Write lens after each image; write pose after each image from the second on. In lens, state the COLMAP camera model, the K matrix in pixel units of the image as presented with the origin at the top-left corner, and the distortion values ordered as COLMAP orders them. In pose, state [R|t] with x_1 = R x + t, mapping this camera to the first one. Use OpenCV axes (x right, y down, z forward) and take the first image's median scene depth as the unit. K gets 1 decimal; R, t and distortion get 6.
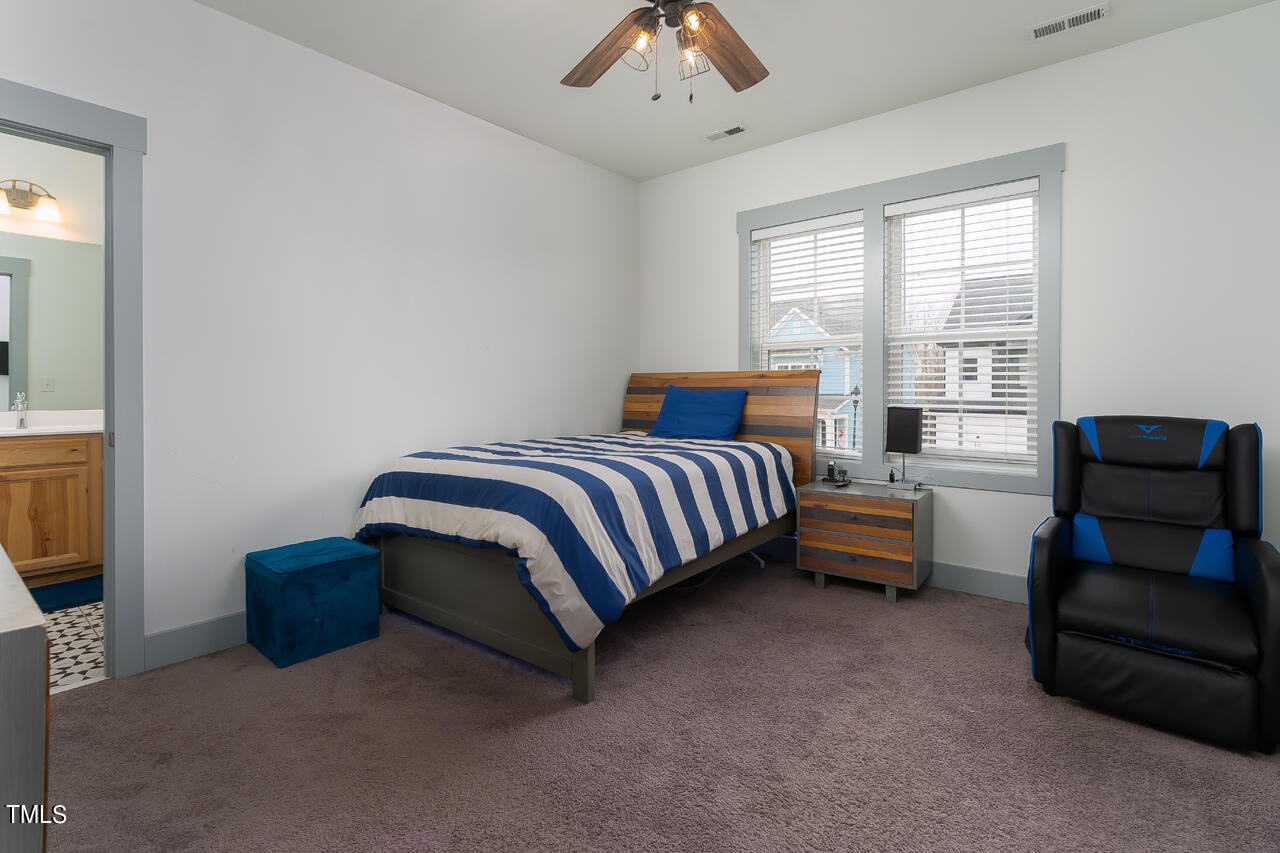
lens RADIAL K [[588.0, 0, 641.9], [0, 588.0, 396.5], [0, 0, 1]] dist [-0.001167, -0.000205]
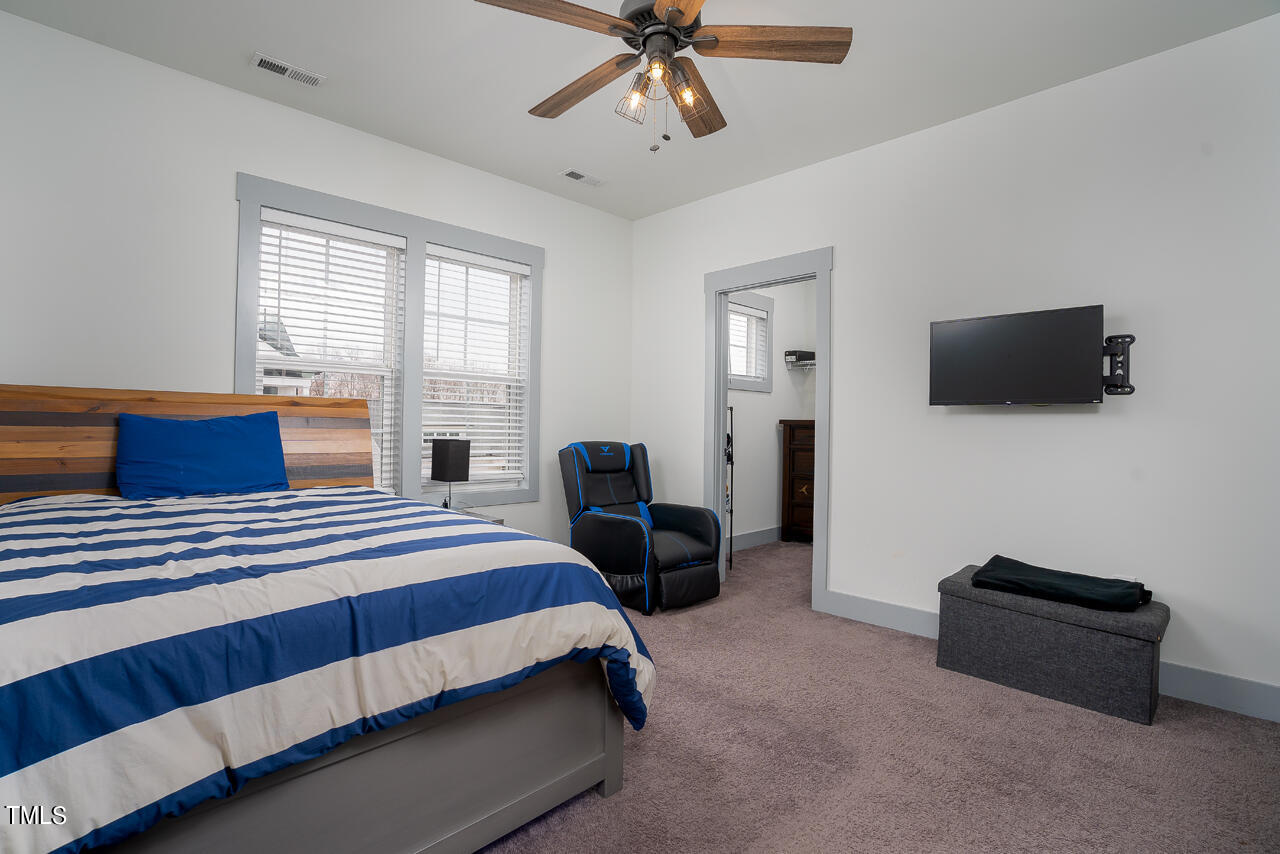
lens RADIAL K [[590.4, 0, 641.8], [0, 590.4, 420.4], [0, 0, 1]] dist [-0.001410, -0.000008]
pose [[0.147864, 0.005021, 0.988995, -0.558654], [-0.010188, 0.999942, -0.003553, -0.015551], [-0.988955, -0.009551, 0.147906, 0.481031]]
